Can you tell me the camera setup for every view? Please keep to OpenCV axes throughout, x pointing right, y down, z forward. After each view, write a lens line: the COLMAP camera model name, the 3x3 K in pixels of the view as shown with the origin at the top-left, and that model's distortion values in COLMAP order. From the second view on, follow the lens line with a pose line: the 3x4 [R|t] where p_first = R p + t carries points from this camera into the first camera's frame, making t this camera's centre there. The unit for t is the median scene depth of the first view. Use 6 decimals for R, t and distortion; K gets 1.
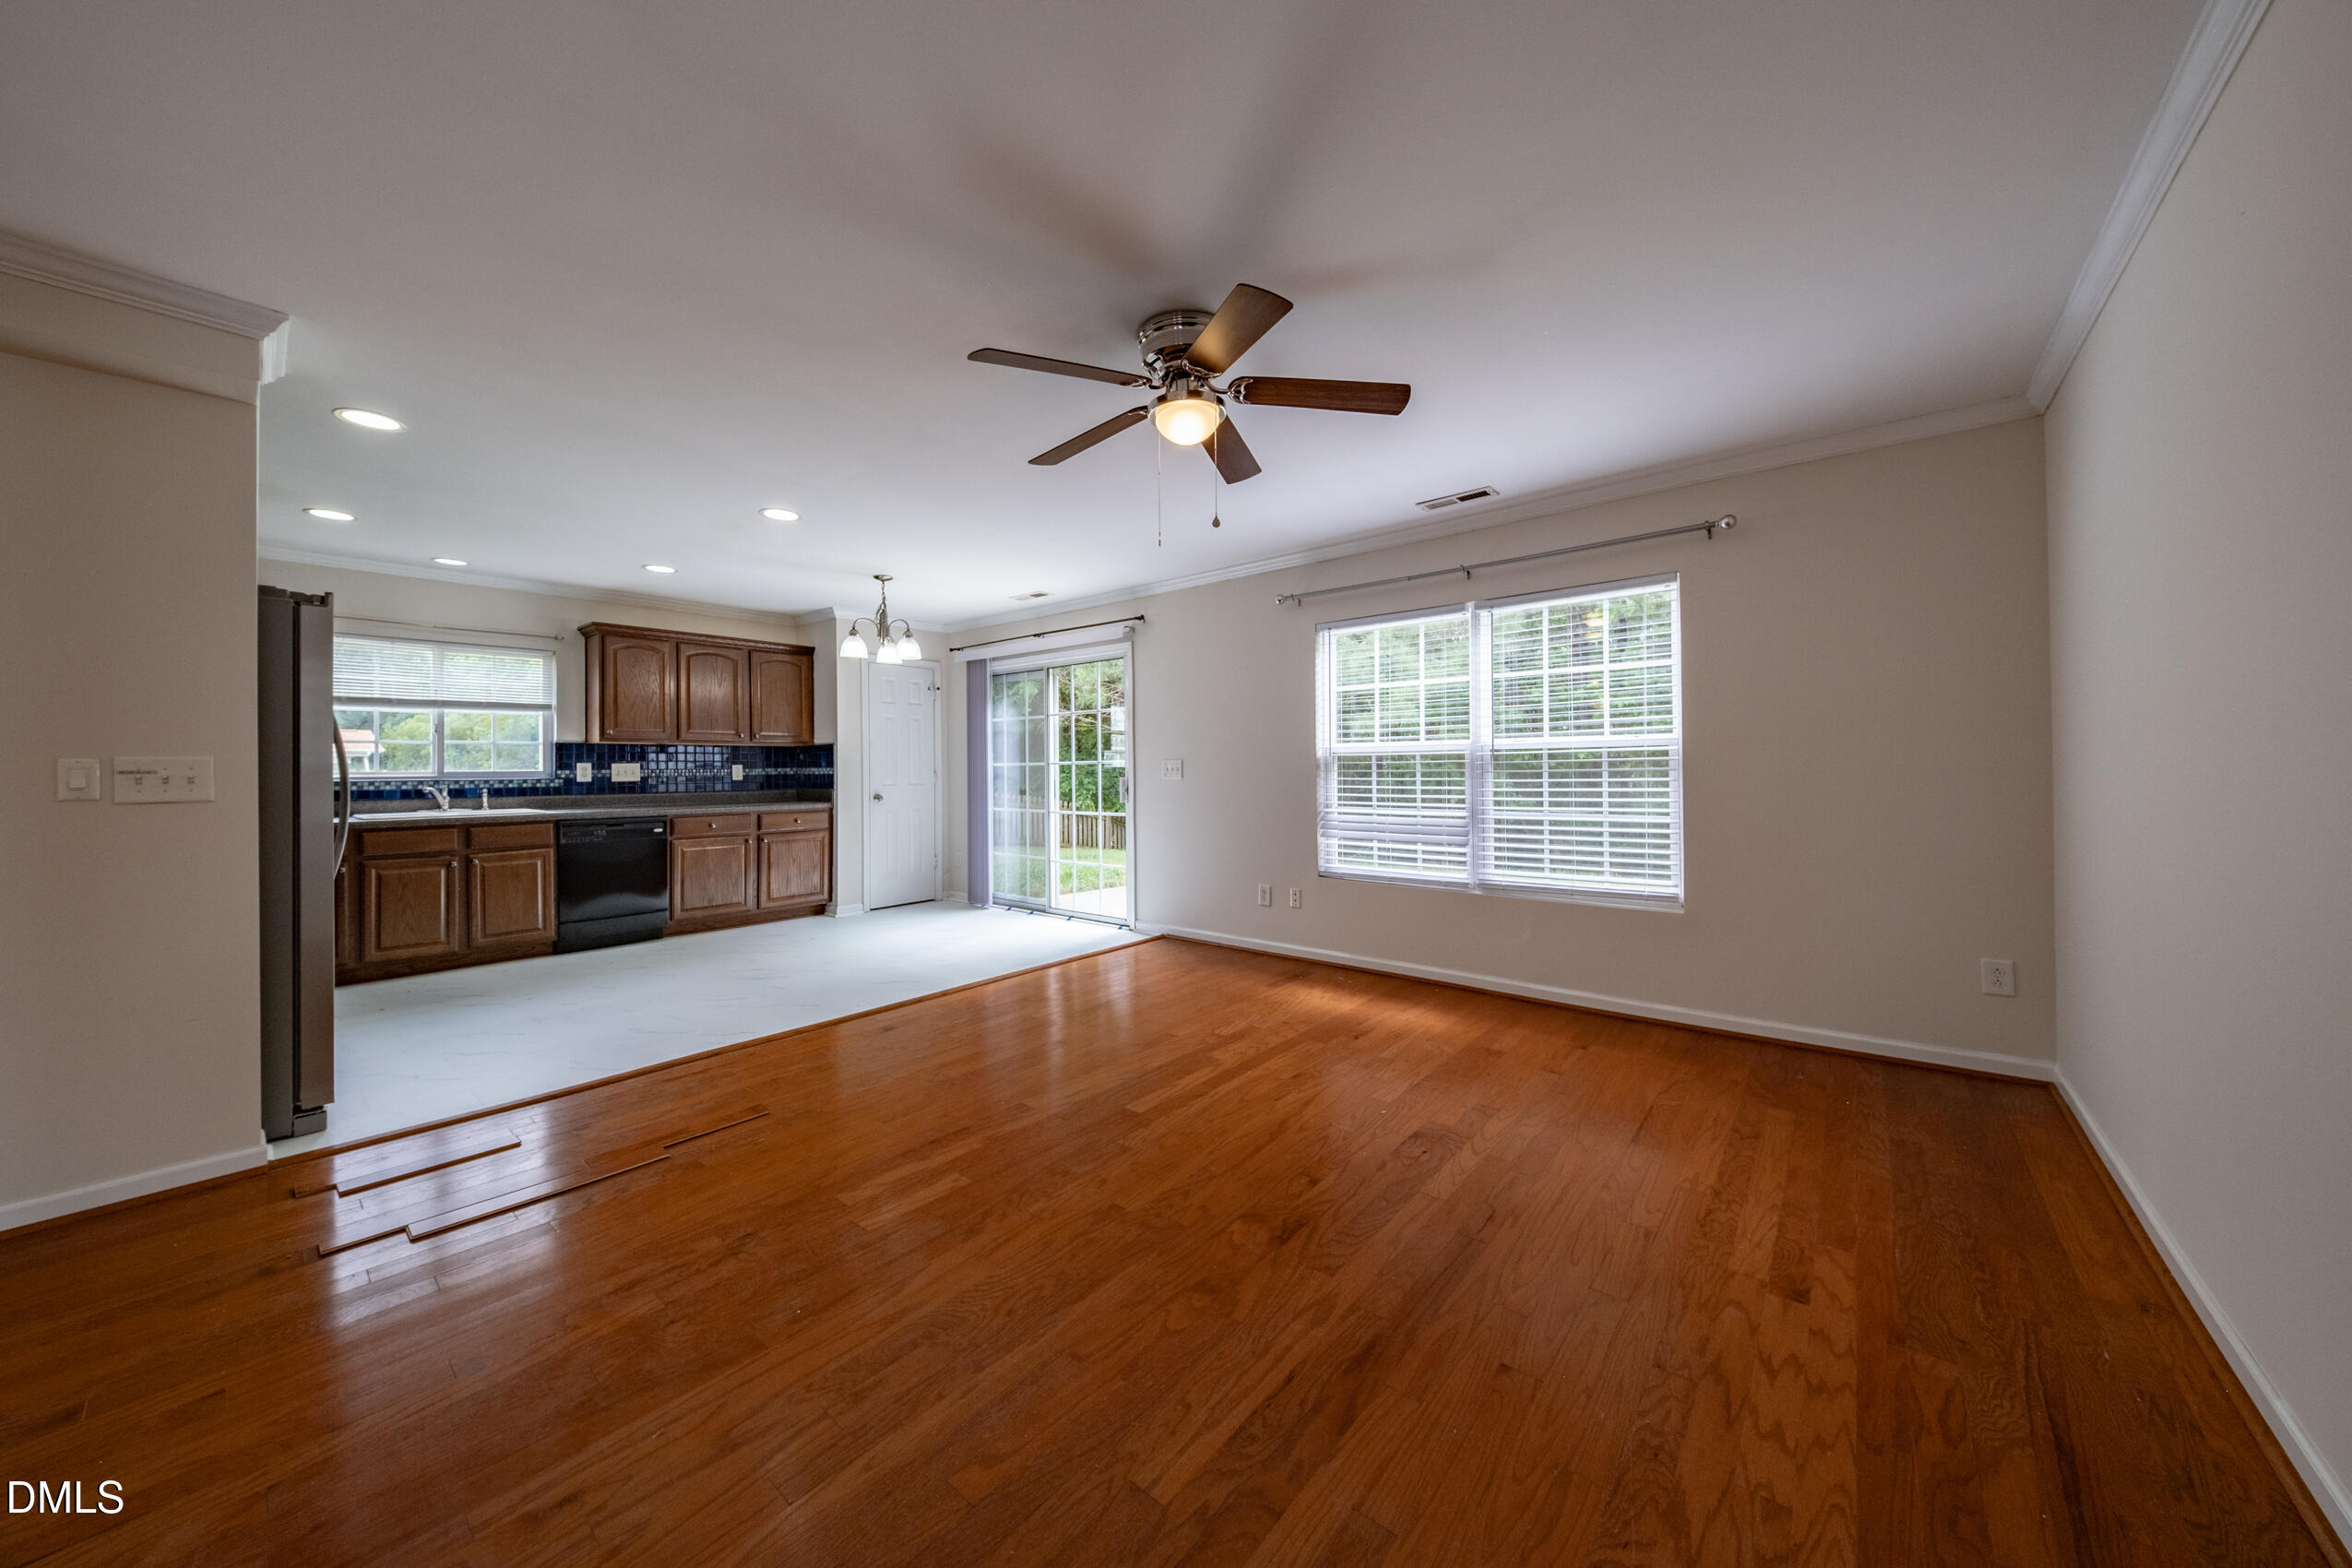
lens RADIAL K [[802.2, 0, 1168.2], [0, 802.2, 764.3], [0, 0, 1]] dist [0.027126, -0.020808]
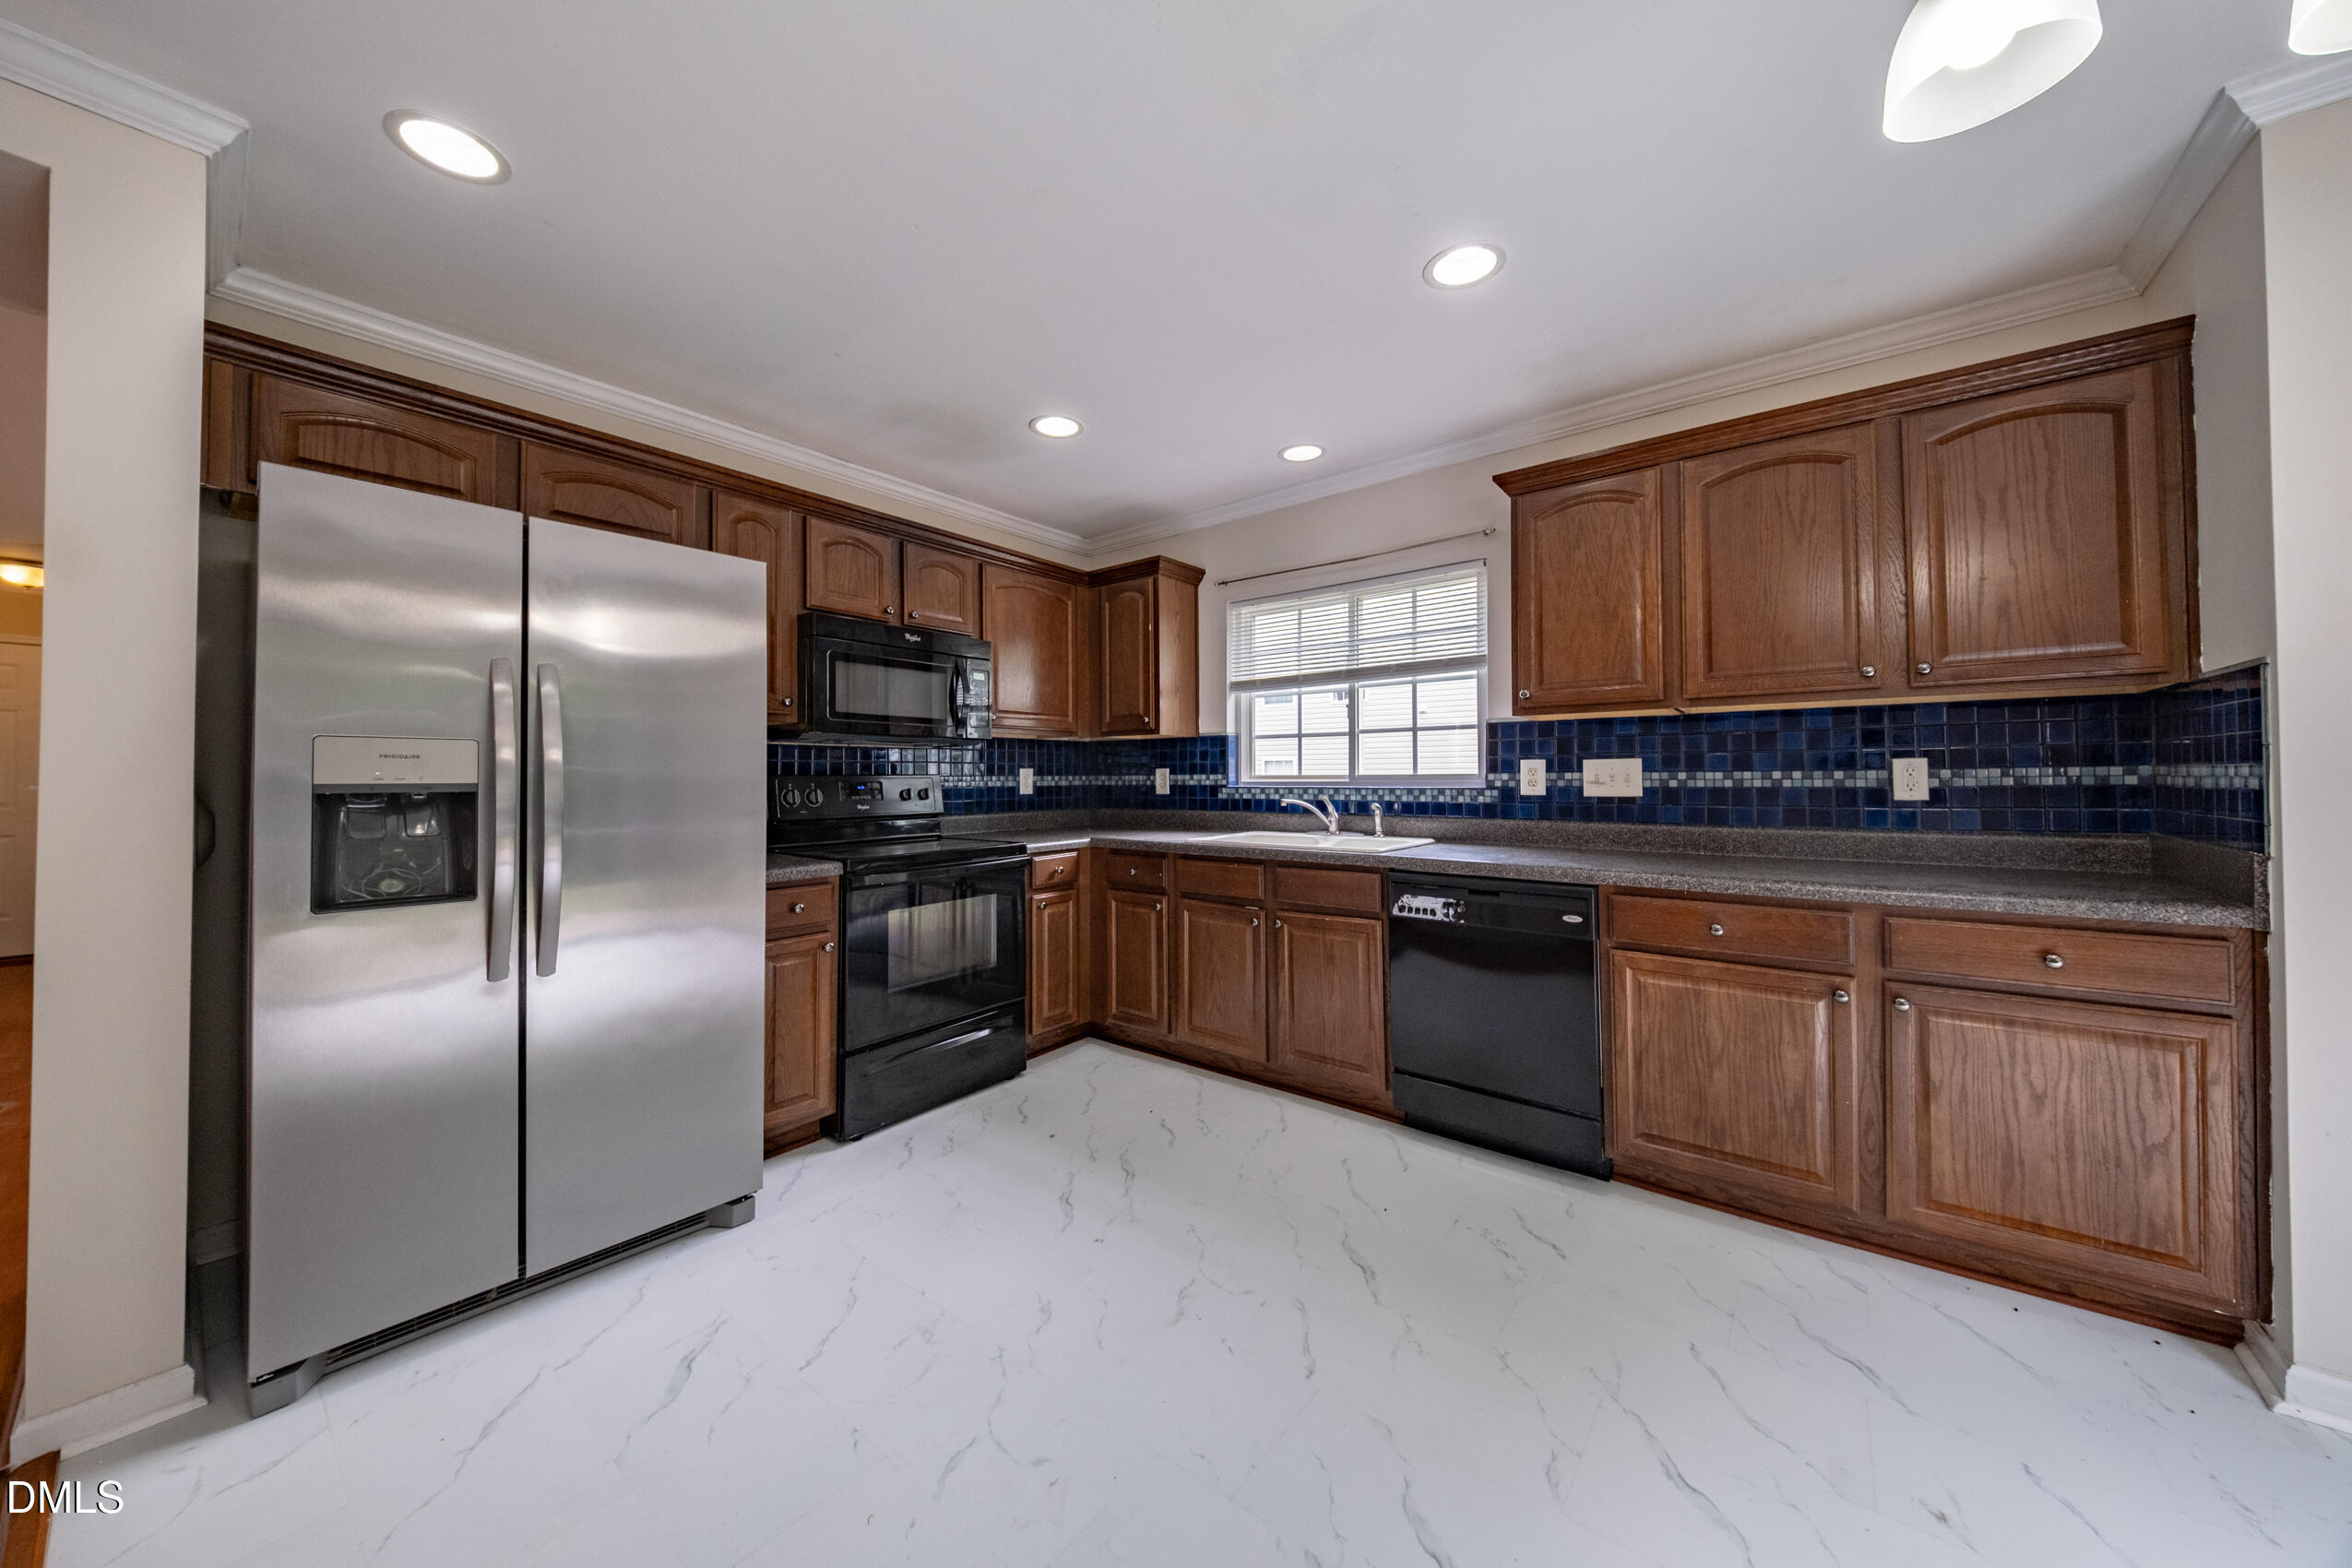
lens RADIAL K [[786.6, 0, 1167.0], [0, 786.6, 774.0], [0, 0, 1]] dist [-0.000358, -0.000086]
pose [[0.032076, 0.002672, -0.999482, -0.214352], [0.009540, 0.999950, 0.002979, 0.003821], [0.999440, -0.009631, 0.032049, 0.728908]]
